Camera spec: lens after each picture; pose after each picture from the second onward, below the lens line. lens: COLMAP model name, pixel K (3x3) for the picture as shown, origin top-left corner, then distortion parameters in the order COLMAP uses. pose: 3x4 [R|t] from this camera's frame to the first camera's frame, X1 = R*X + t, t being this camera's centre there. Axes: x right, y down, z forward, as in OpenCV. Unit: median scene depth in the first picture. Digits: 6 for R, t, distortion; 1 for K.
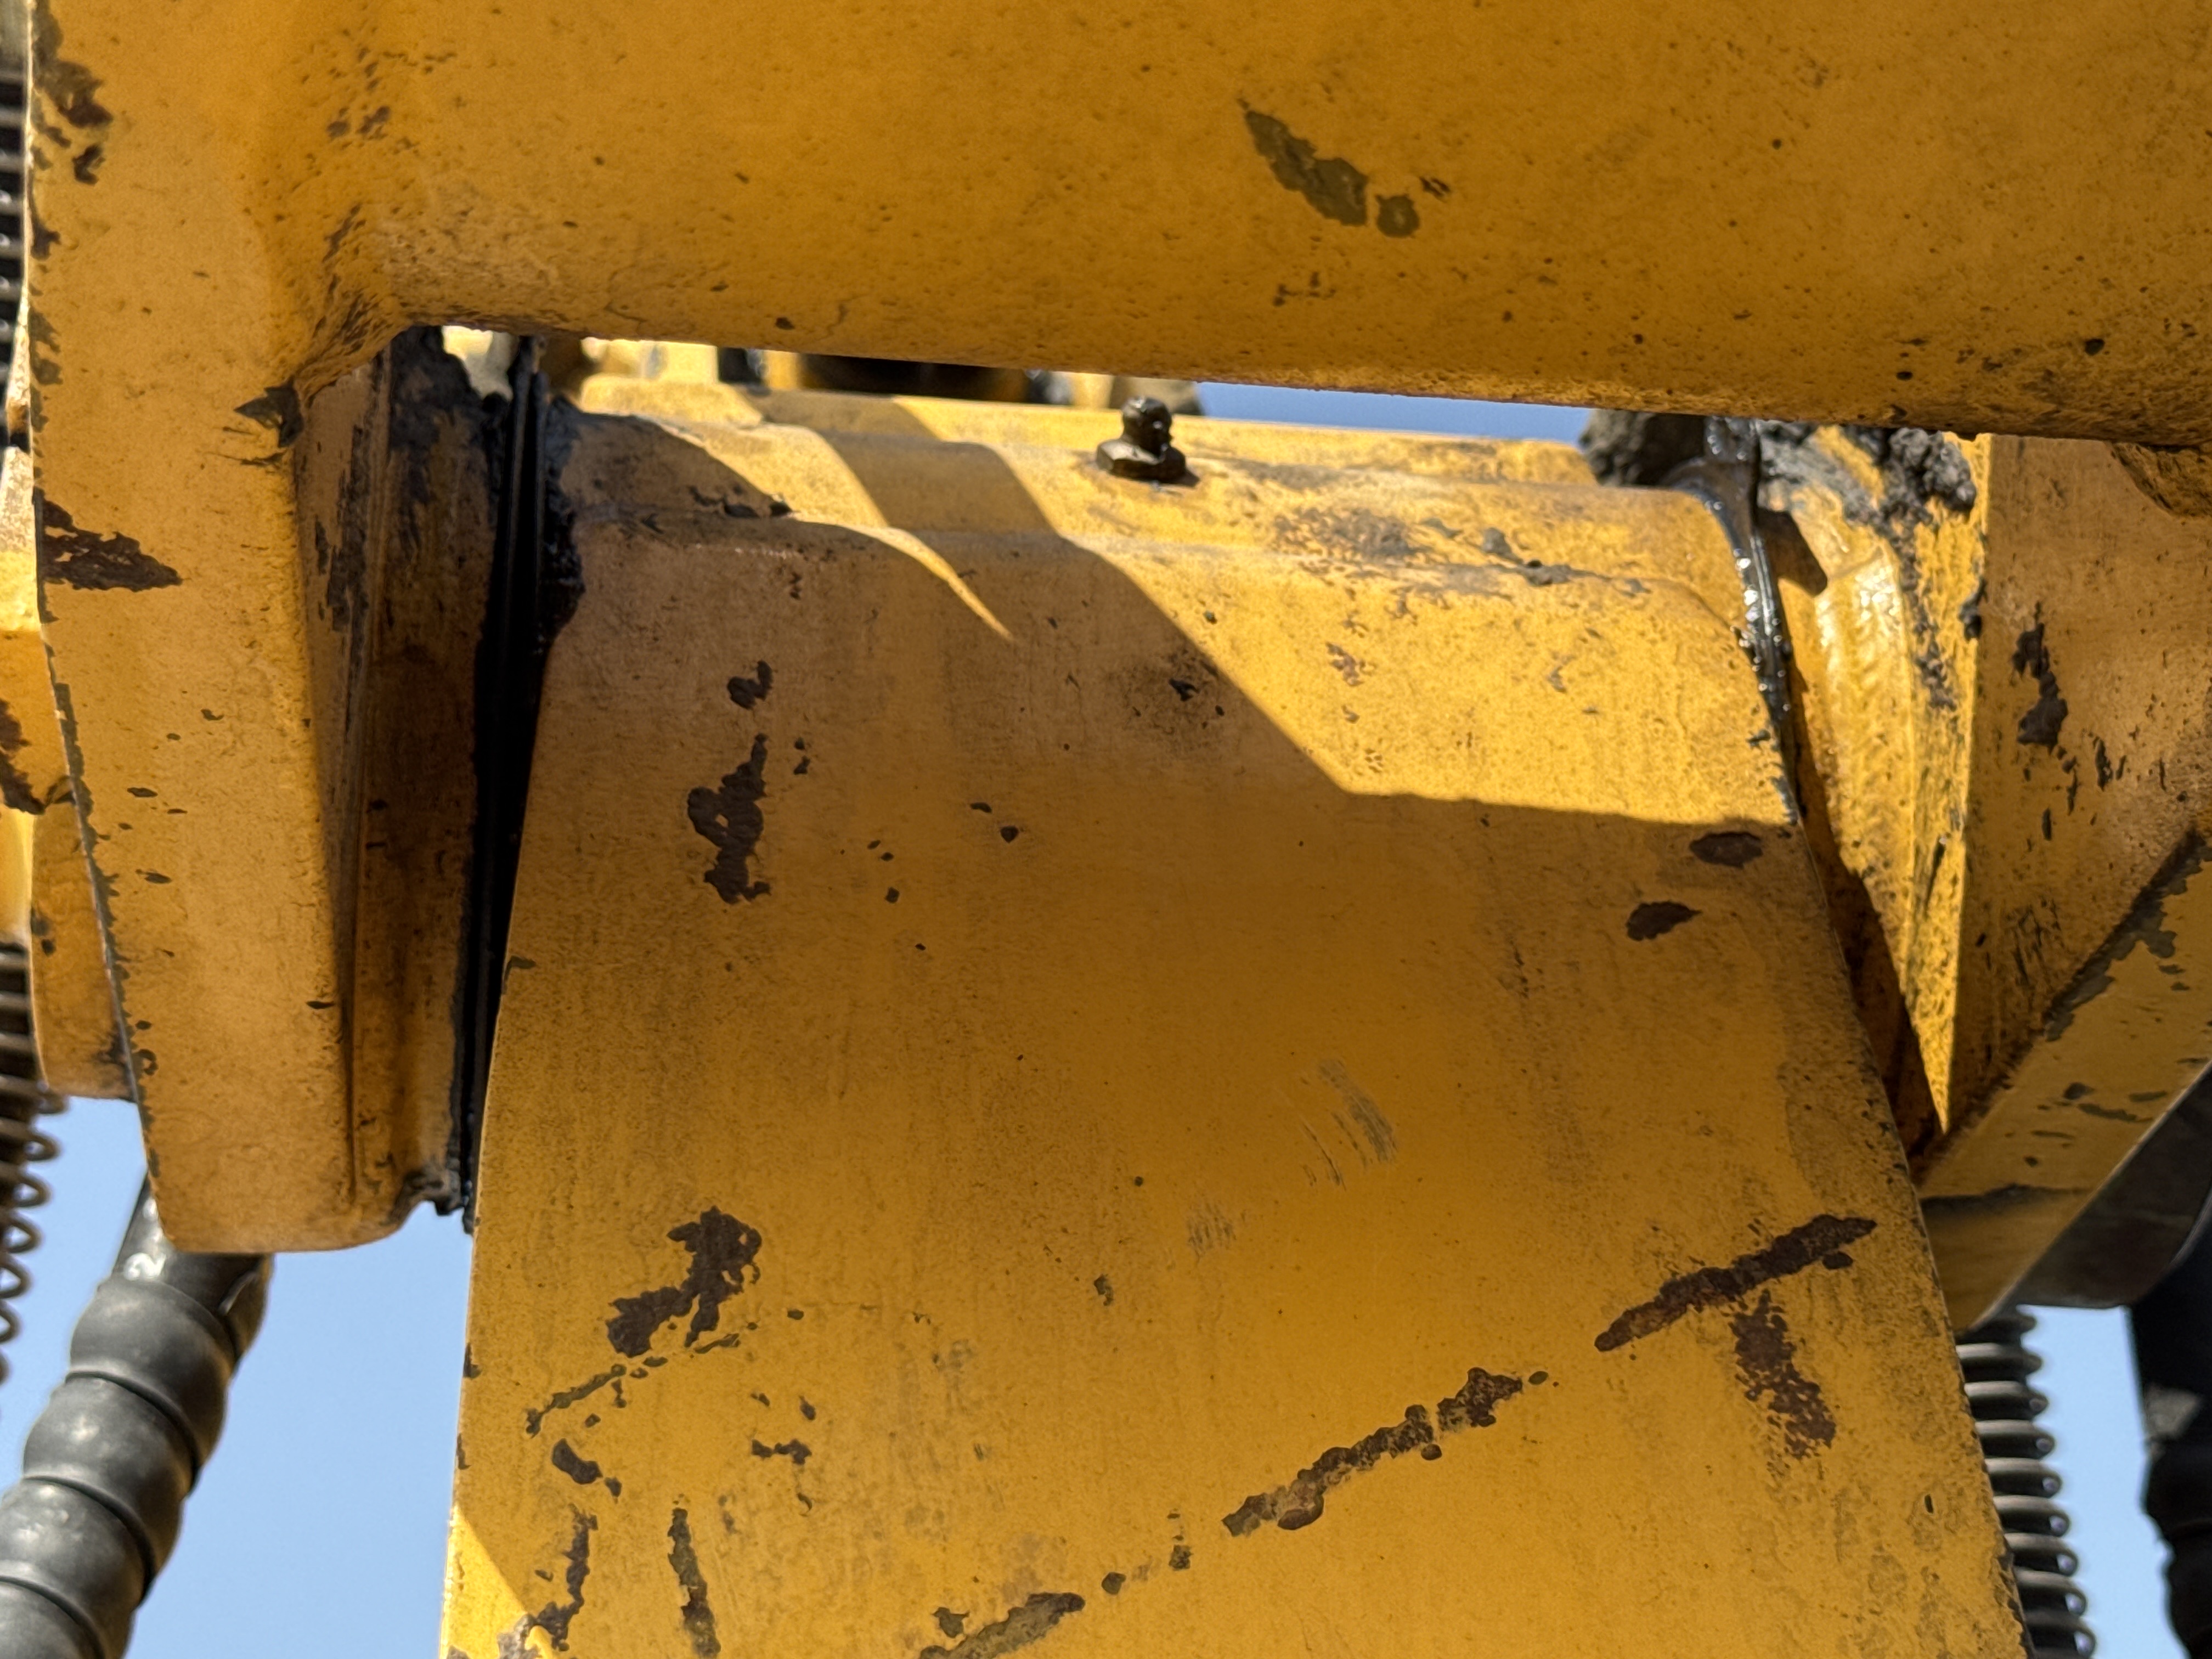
lens RADIAL K [[4077.2, 0, 1104.8], [0, 4077.2, 830.3], [0, 0, 1]] dist [-0.062700, 0.000000]
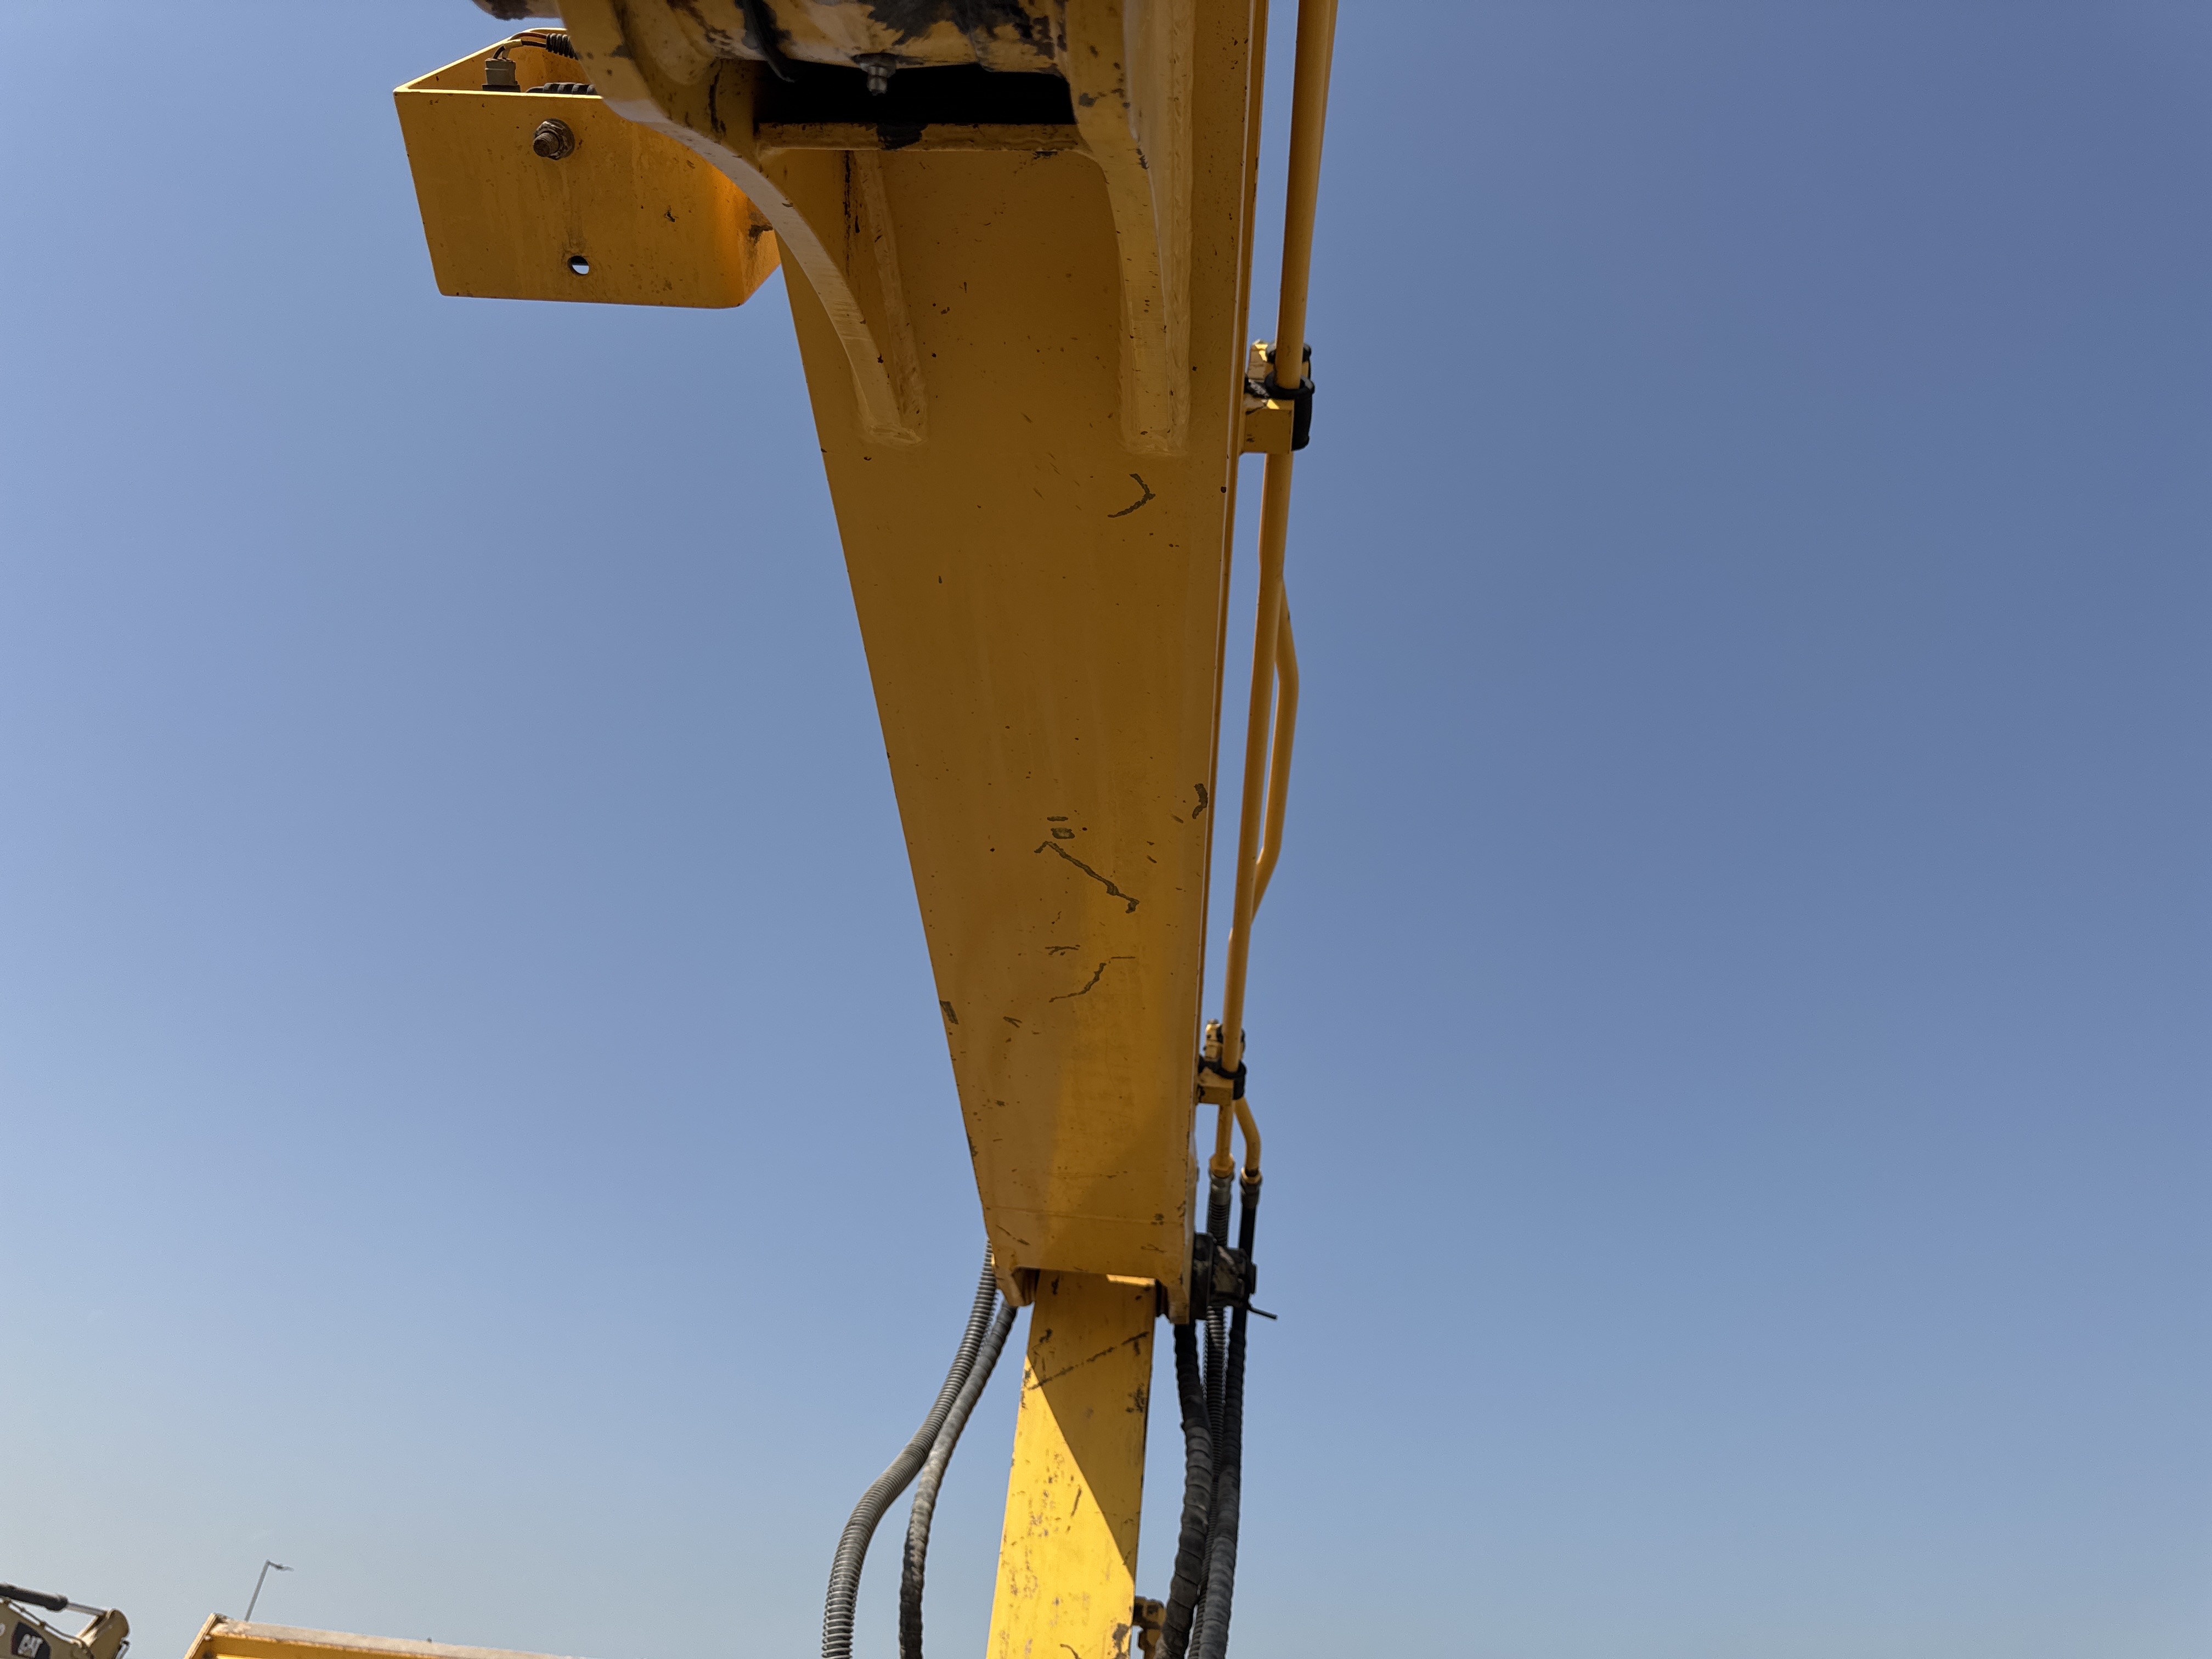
lens RADIAL K [[1550.9, 0, 1106.1], [0, 1550.9, 830.4], [0, 0, 1]] dist [-0.010859, -0.003278]
pose [[0.979931, 0.001484, -0.199331, 0.933691], [0.005676, 0.999359, 0.035342, -1.466845], [0.199256, -0.035764, 0.979295, -3.232916]]
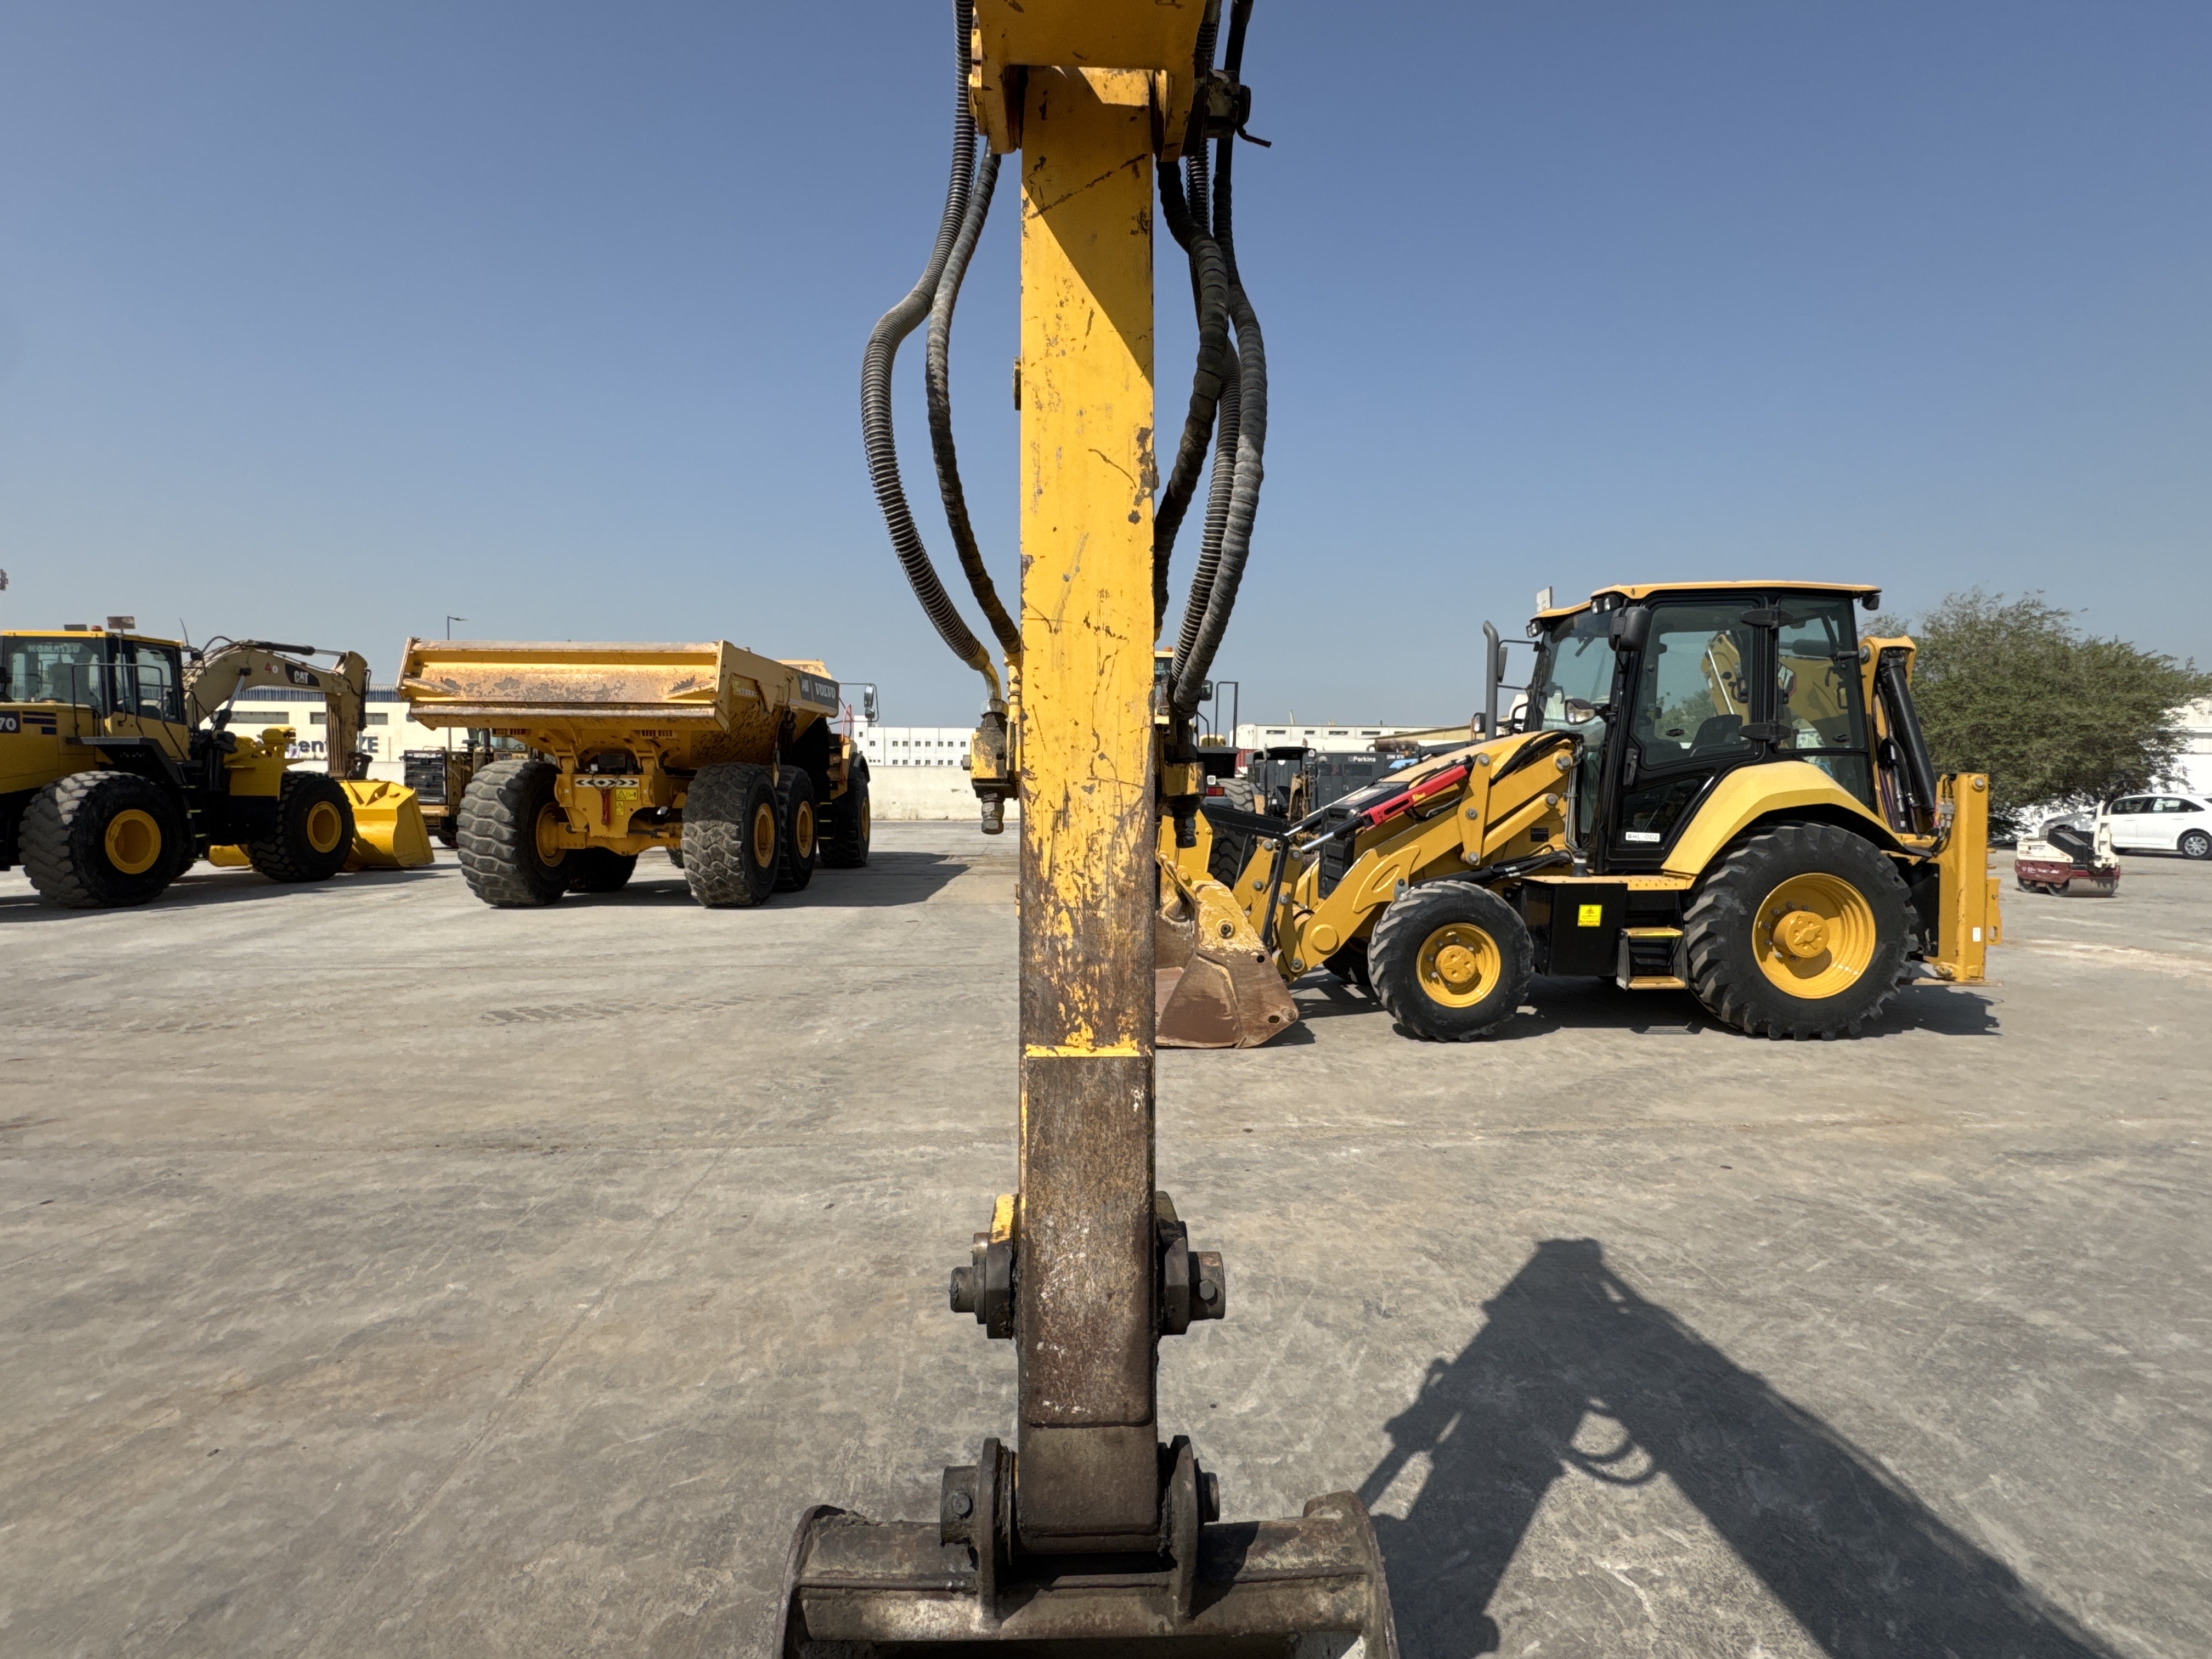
lens RADIAL K [[1084.7, 0, 1101.1], [0, 1084.7, 823.6], [0, 0, 1]] dist [-0.002417, -0.000521]
pose [[0.994917, 0.040207, -0.092327, 0.405975], [0.029798, 0.758240, 0.651295, -0.441721], [0.096193, -0.650735, 0.753187, -2.387426]]
